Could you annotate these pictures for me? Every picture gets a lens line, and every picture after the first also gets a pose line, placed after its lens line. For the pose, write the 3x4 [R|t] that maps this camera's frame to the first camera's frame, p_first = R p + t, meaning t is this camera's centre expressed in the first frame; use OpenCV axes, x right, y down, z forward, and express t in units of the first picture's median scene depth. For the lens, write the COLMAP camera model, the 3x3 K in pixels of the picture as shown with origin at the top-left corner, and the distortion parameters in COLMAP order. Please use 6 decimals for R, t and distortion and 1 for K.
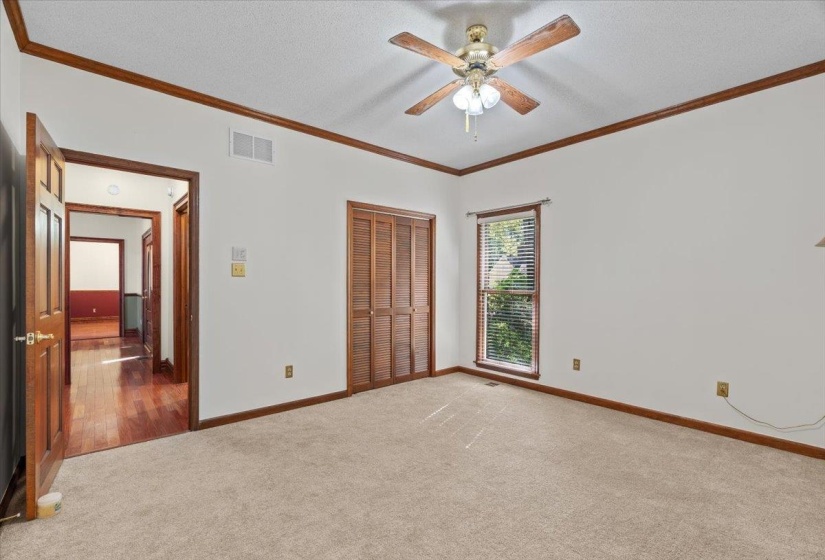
lens RADIAL K [[374.1, 0, 413.1], [0, 374.1, 283.6], [0, 0, 1]] dist [-0.005777, 0.002326]
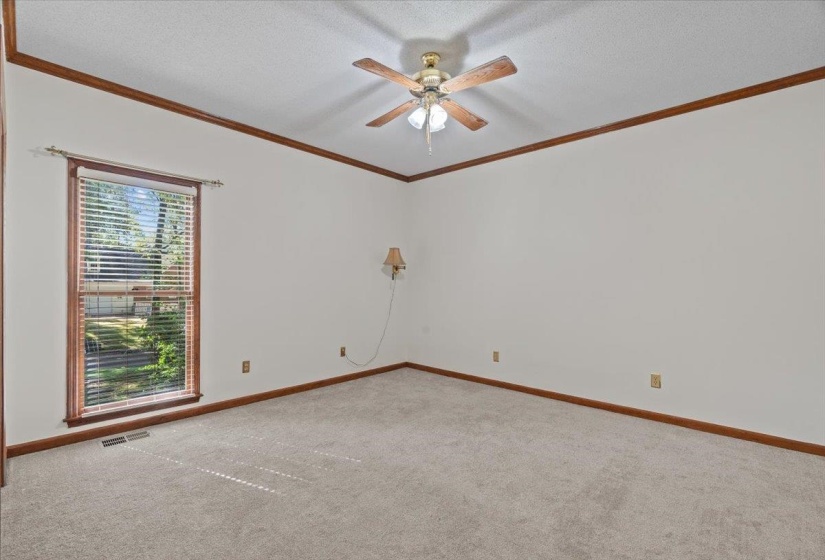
lens RADIAL K [[374.1, 0, 413.0], [0, 374.1, 282.7], [0, 0, 1]] dist [-0.005777, 0.002326]
pose [[-0.109466, 0.002177, 0.993988, -0.510988], [-0.006172, 0.999977, -0.002870, 0.002940], [-0.993971, -0.006449, -0.109450, 0.631287]]
